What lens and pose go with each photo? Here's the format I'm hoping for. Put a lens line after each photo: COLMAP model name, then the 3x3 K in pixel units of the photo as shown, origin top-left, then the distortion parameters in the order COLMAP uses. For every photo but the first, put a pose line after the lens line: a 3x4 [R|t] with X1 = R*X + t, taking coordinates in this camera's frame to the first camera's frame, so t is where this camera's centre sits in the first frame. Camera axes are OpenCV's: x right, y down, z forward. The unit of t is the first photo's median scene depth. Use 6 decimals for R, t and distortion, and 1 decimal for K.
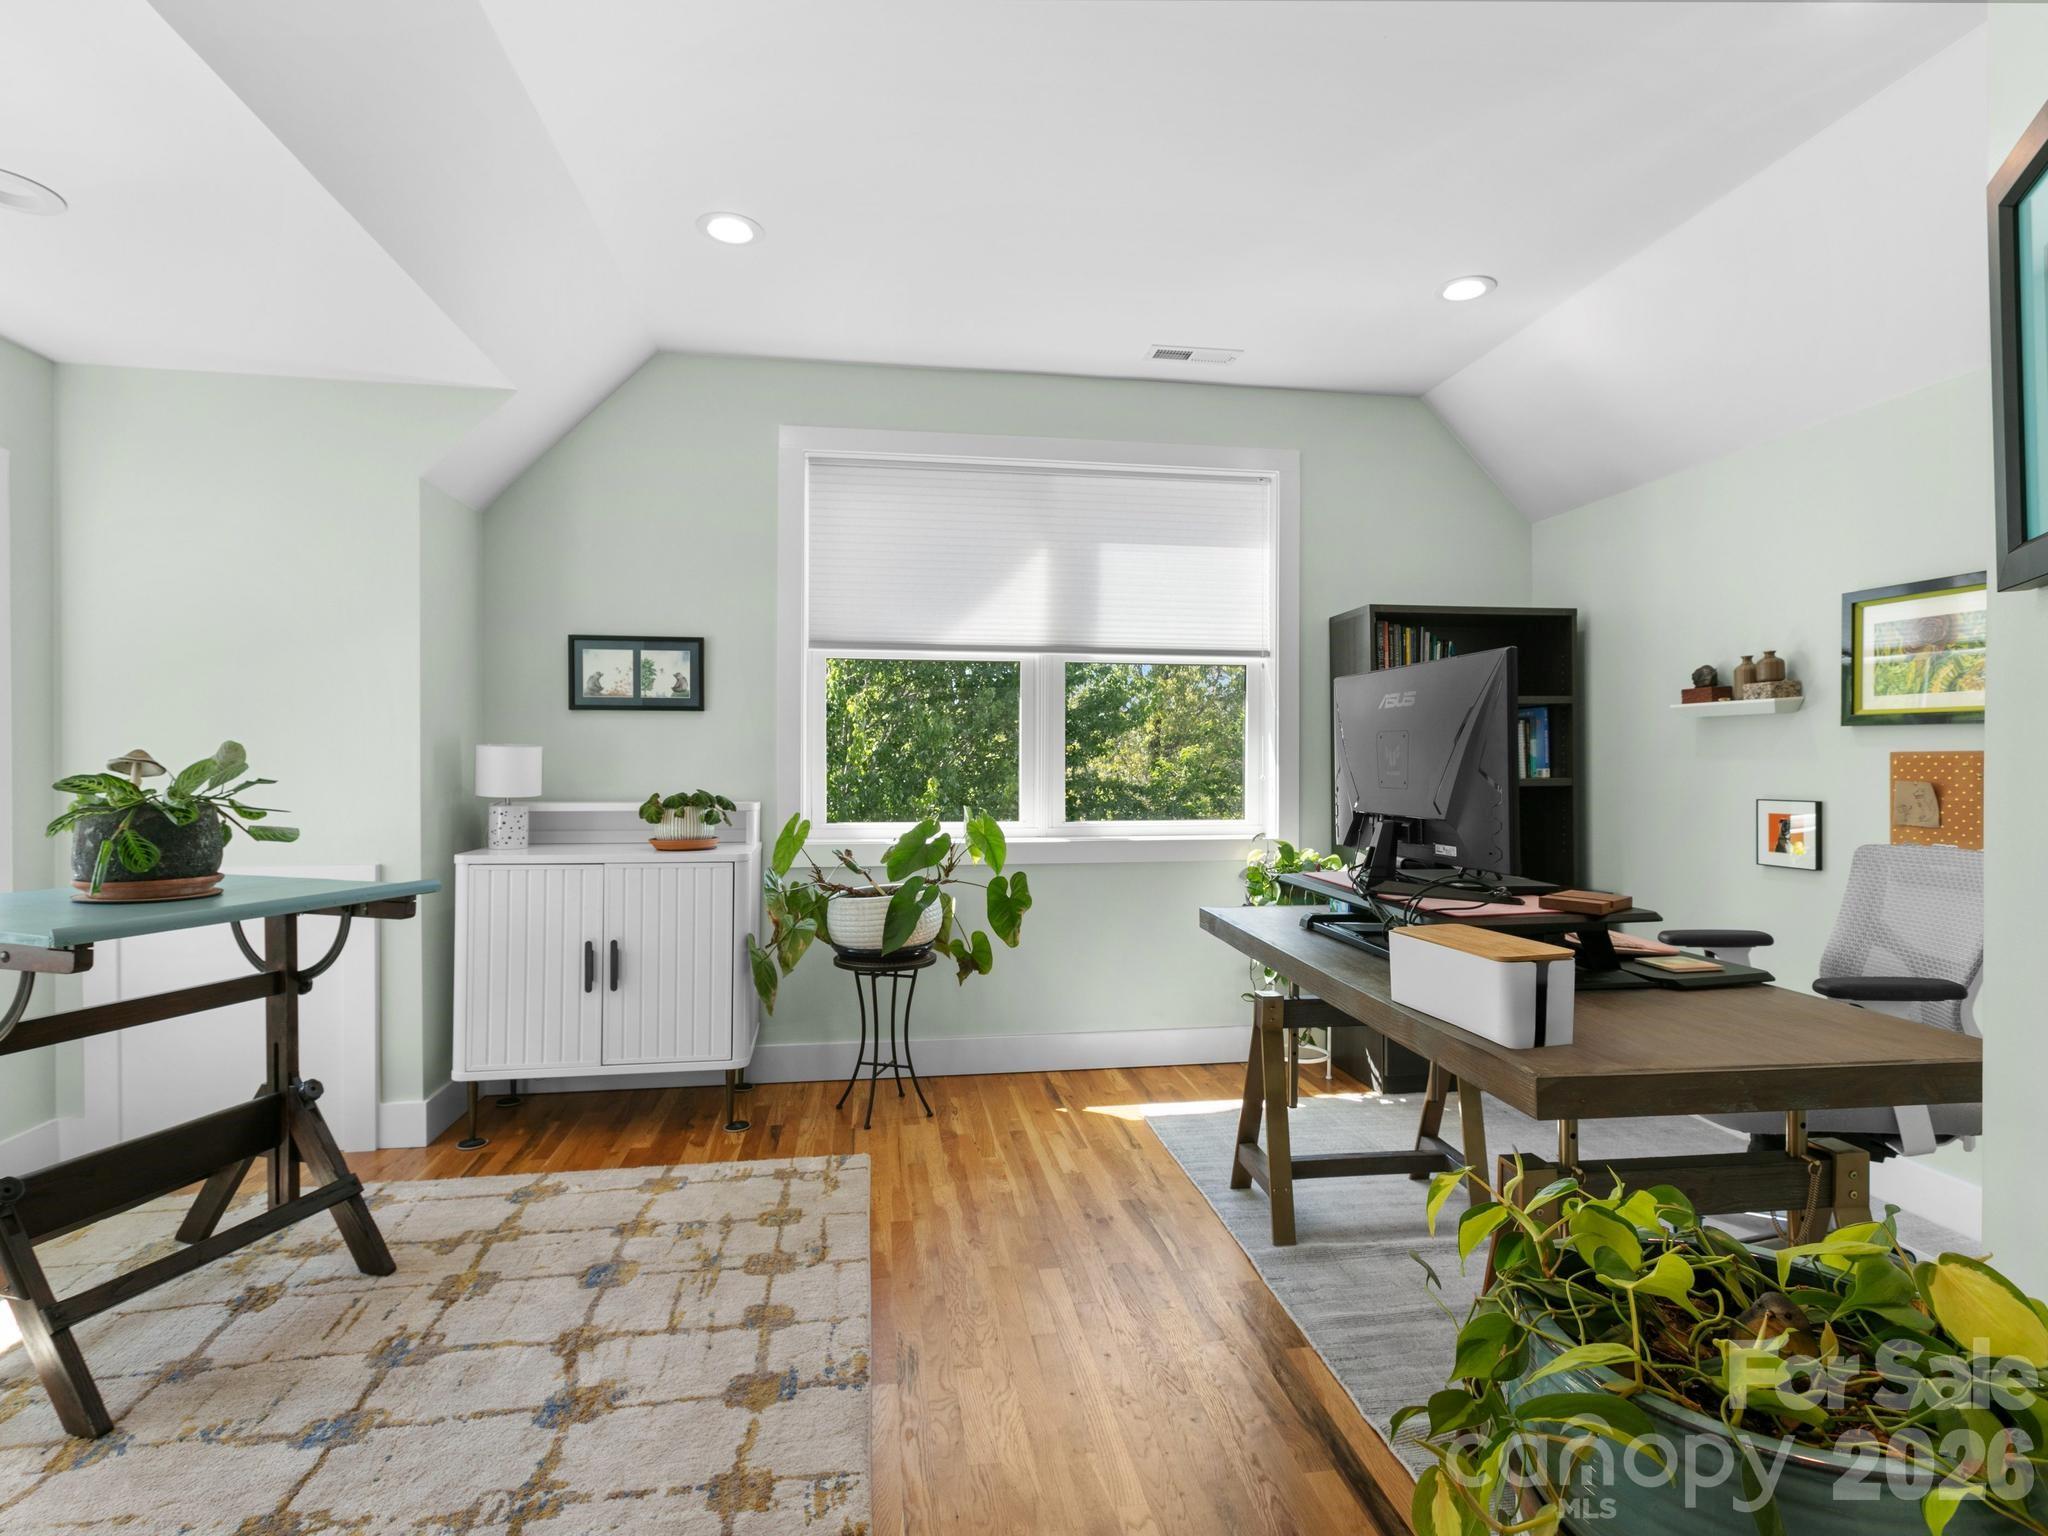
lens RADIAL K [[1031.9, 0, 1032.2], [0, 1031.9, 763.5], [0, 0, 1]] dist [0.004942, 0.000602]
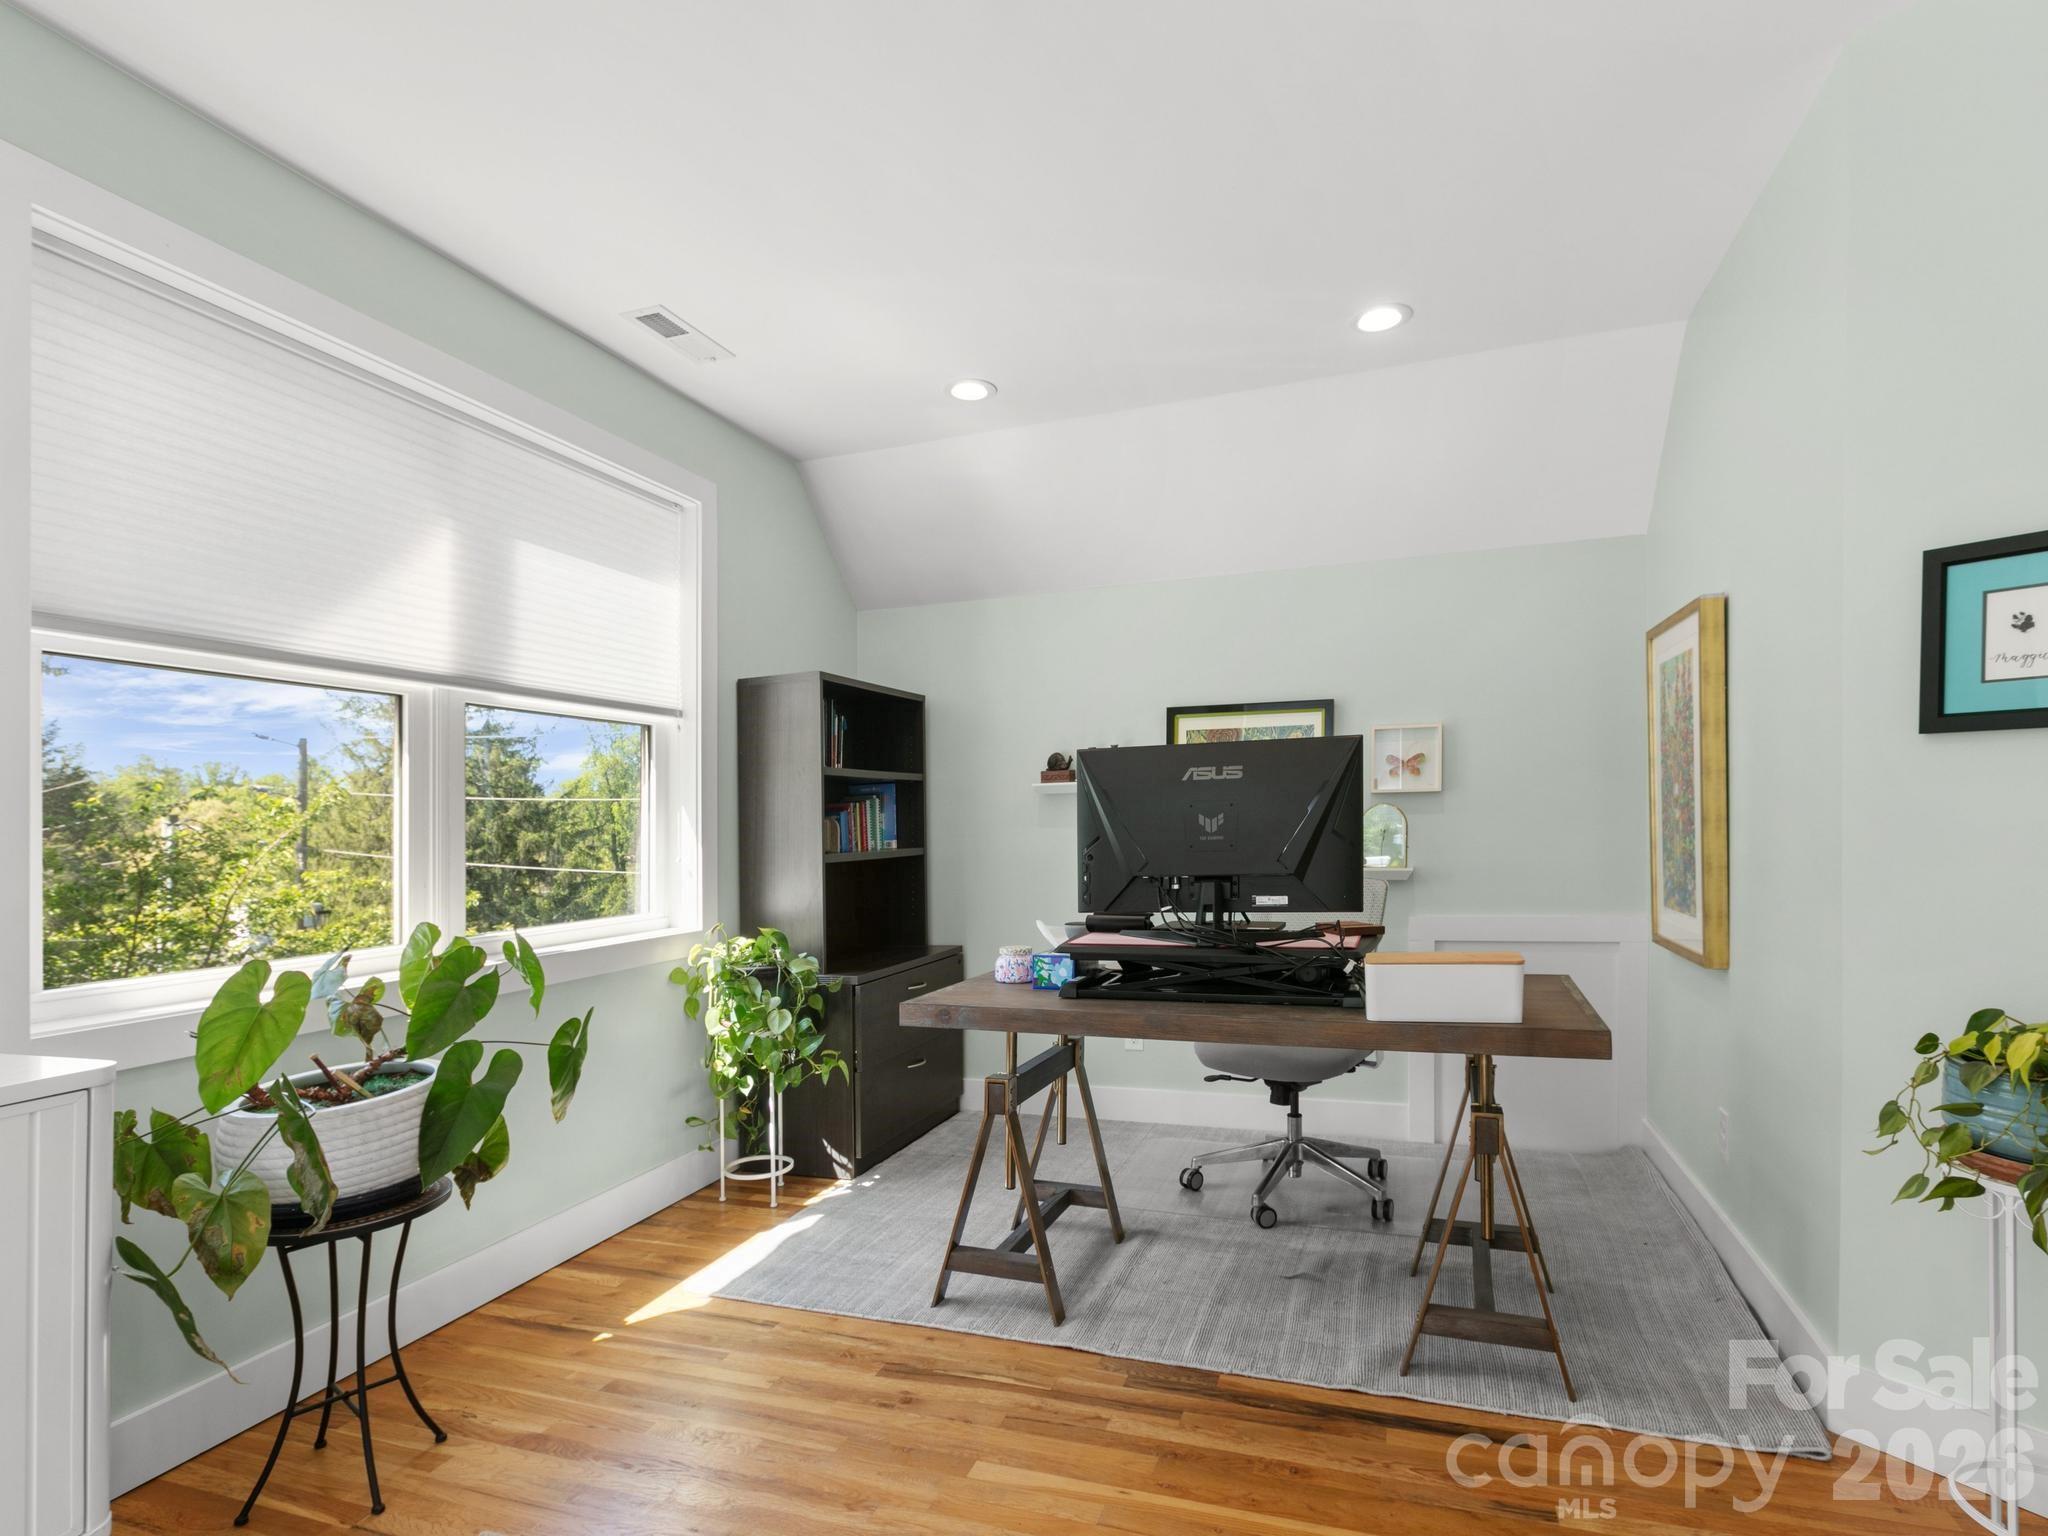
lens RADIAL K [[1055.6, 0, 1026.8], [0, 1055.6, 840.7], [0, 0, 1]] dist [0.003349, 0.000295]
pose [[0.476447, -0.025091, 0.878845, -0.436276], [0.032723, 0.999406, 0.010793, -0.002343], [-0.878594, 0.023616, 0.476985, 0.369990]]
